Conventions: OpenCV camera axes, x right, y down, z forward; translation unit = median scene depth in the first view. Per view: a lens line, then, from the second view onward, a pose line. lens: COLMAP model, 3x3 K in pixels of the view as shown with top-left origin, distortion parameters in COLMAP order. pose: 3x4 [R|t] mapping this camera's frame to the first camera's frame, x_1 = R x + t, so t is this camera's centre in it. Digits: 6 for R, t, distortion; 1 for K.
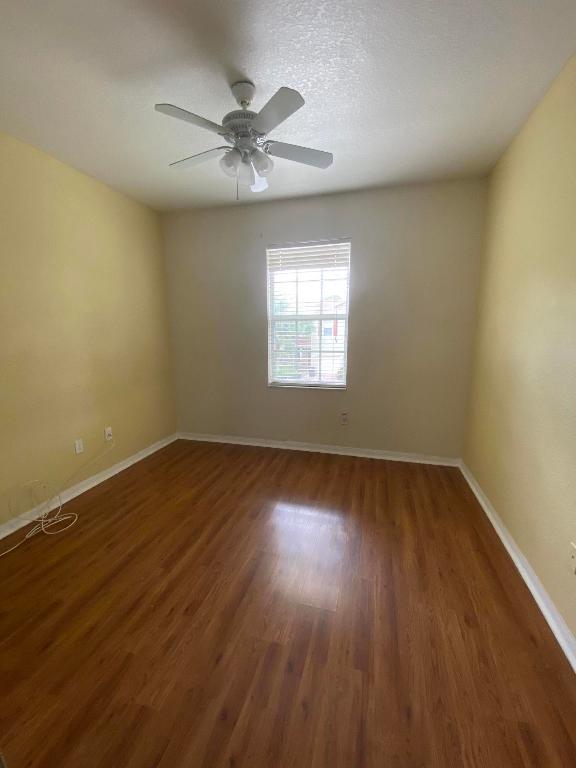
lens RADIAL K [[311.4, 0, 288.0], [0, 311.4, 384.0], [0, 0, 1]] dist [0.033283, -0.029025]
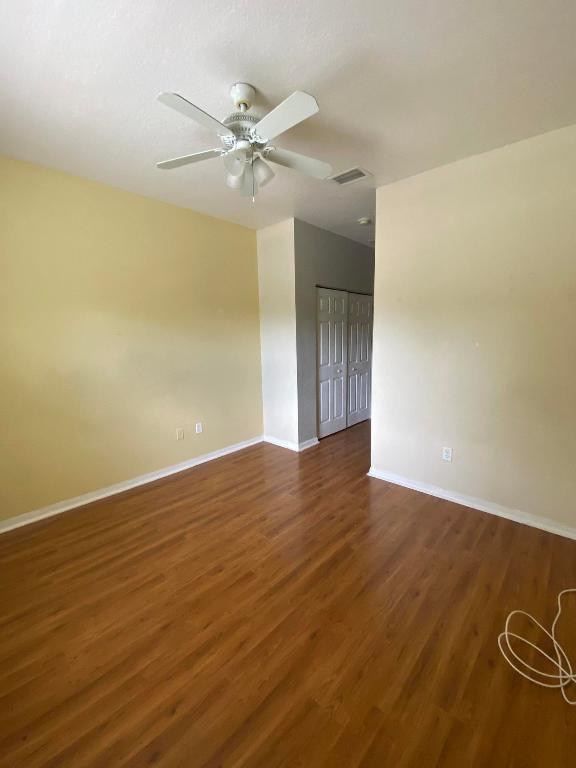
lens RADIAL K [[311.4, 0, 288.0], [0, 311.4, 384.0], [0, 0, 1]] dist [0.033283, -0.029025]
pose [[-0.888311, -0.042230, 0.457297, -0.536664], [0.110397, 0.946928, 0.301895, -0.263037], [-0.445776, 0.318660, -0.836504, 1.450974]]
